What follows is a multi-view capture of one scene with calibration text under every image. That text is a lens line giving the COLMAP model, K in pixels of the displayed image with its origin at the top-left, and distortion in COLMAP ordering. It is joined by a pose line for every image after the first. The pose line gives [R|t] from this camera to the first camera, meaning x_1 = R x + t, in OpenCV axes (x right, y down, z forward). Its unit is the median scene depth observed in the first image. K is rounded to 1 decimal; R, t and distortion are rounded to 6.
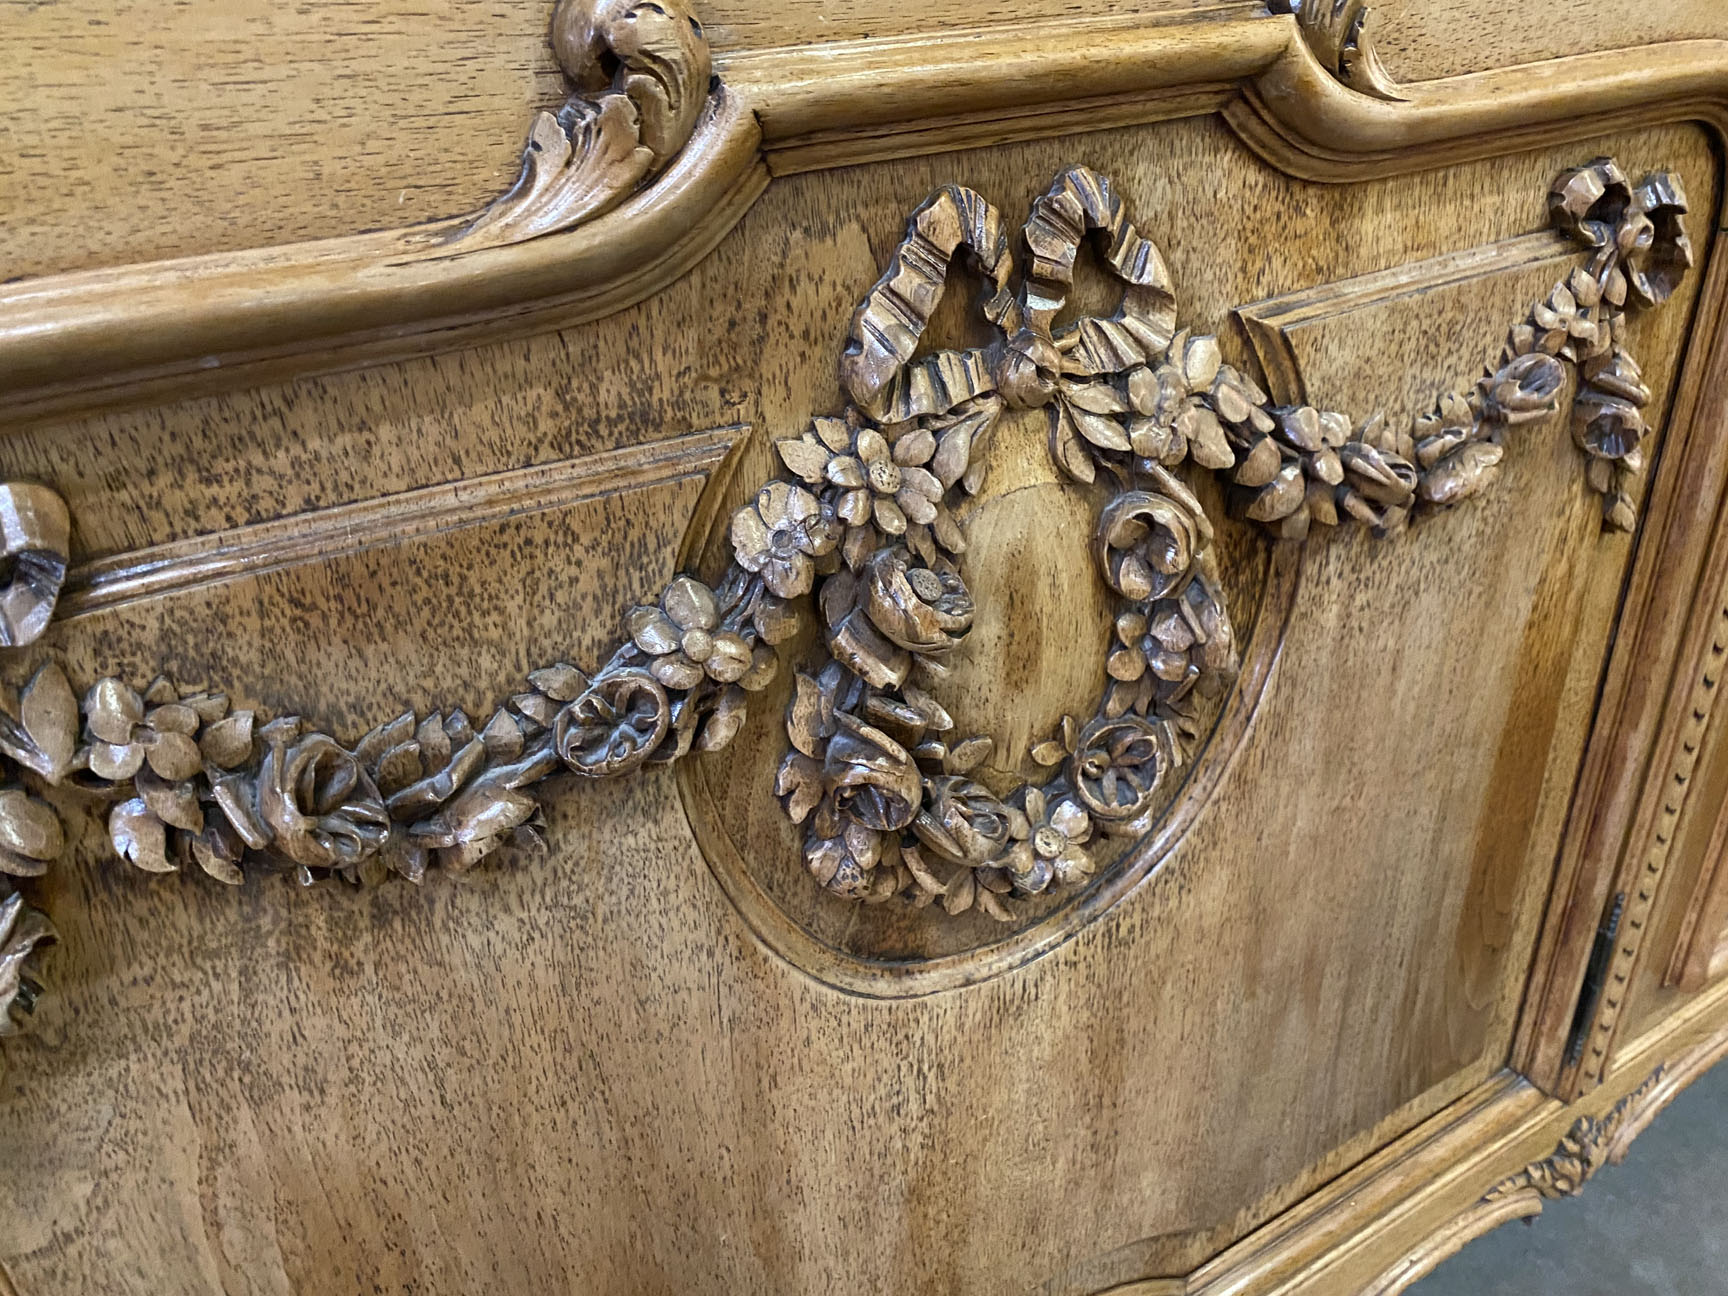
lens RADIAL K [[1332.1, 0, 863.7], [0, 1332.1, 643.7], [0, 0, 1]] dist [0.014993, -0.011001]
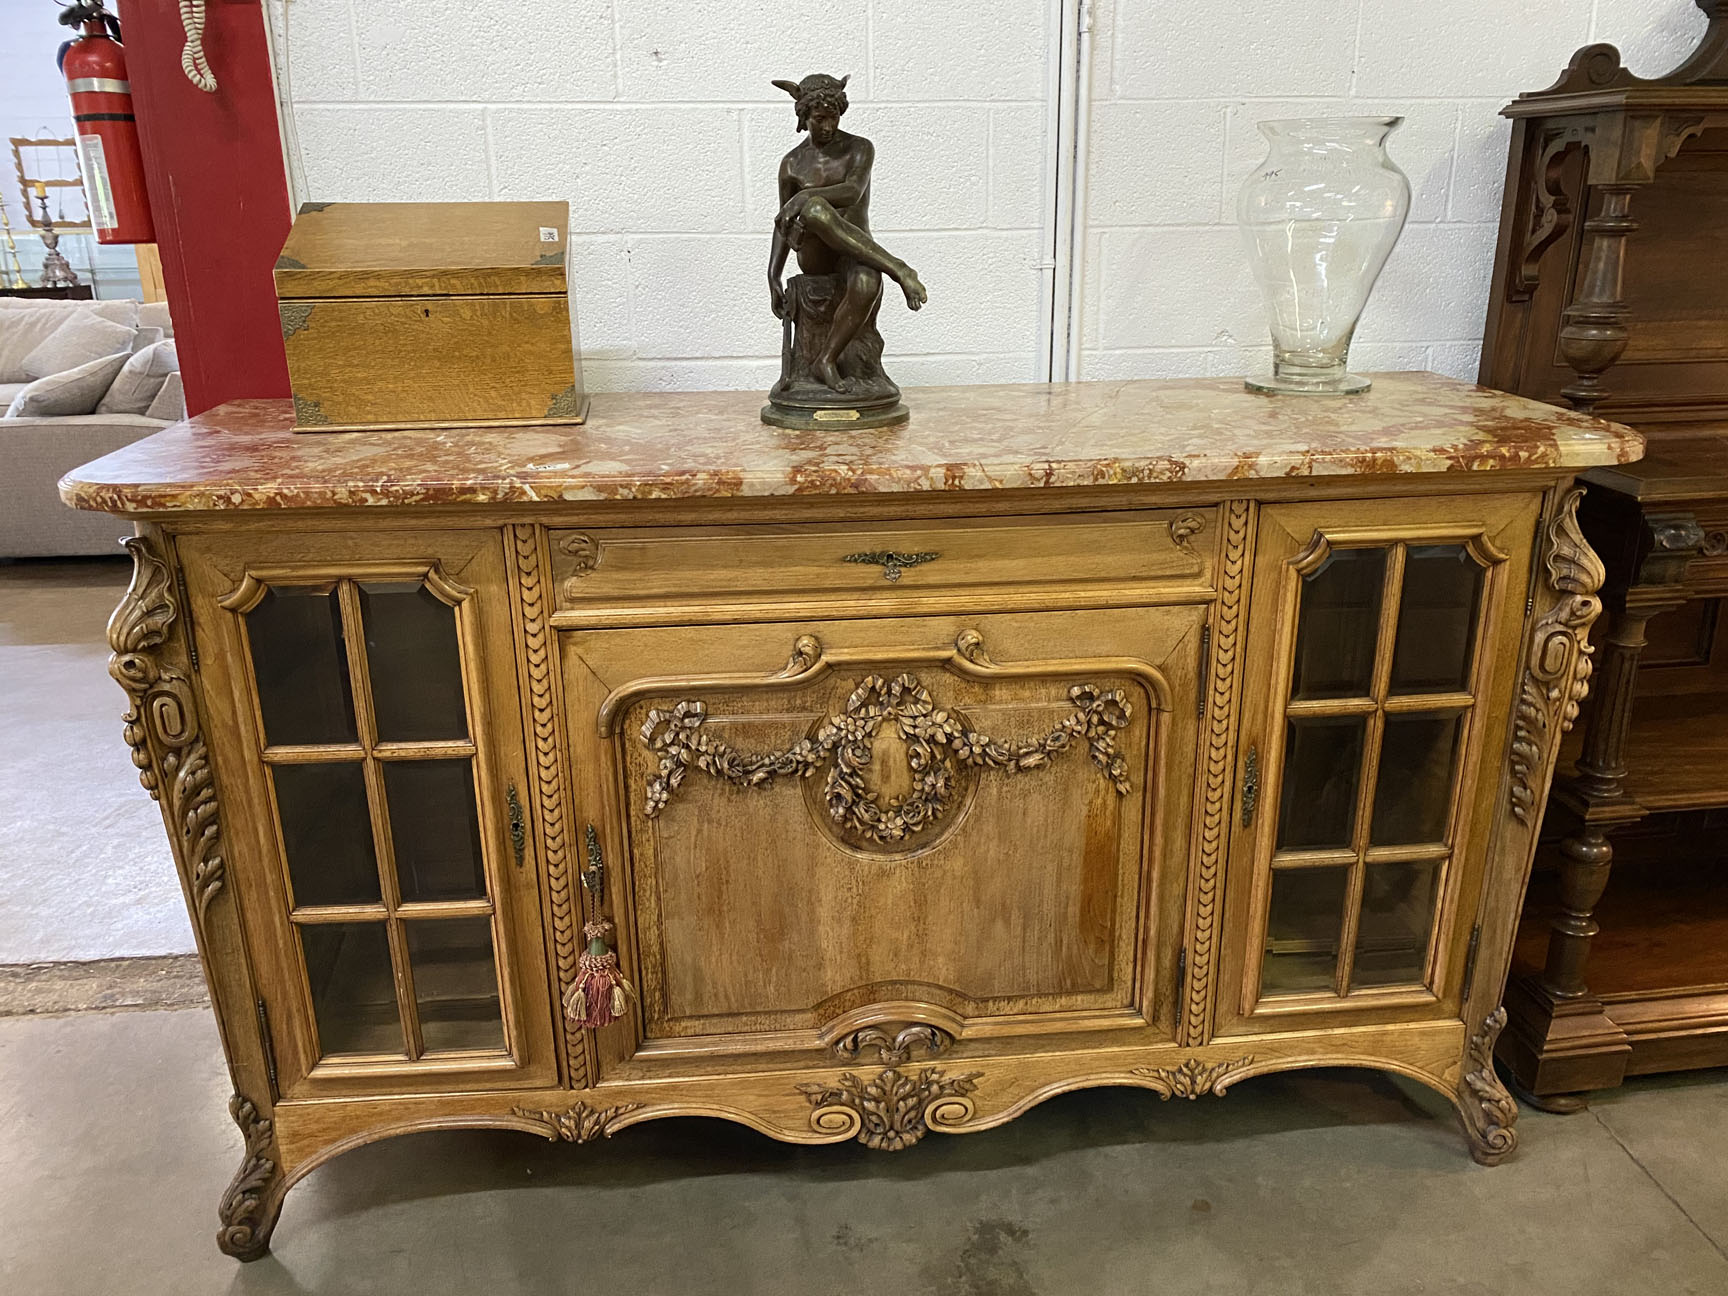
lens RADIAL K [[1332.1, 0, 863.8], [0, 1332.1, 646.9], [0, 0, 1]] dist [0.014993, -0.011001]
pose [[0.903839, 0.177427, -0.389352, 1.765665], [-0.233140, 0.967243, -0.100438, 0.059441], [0.358778, 0.181553, 0.915597, -3.242229]]
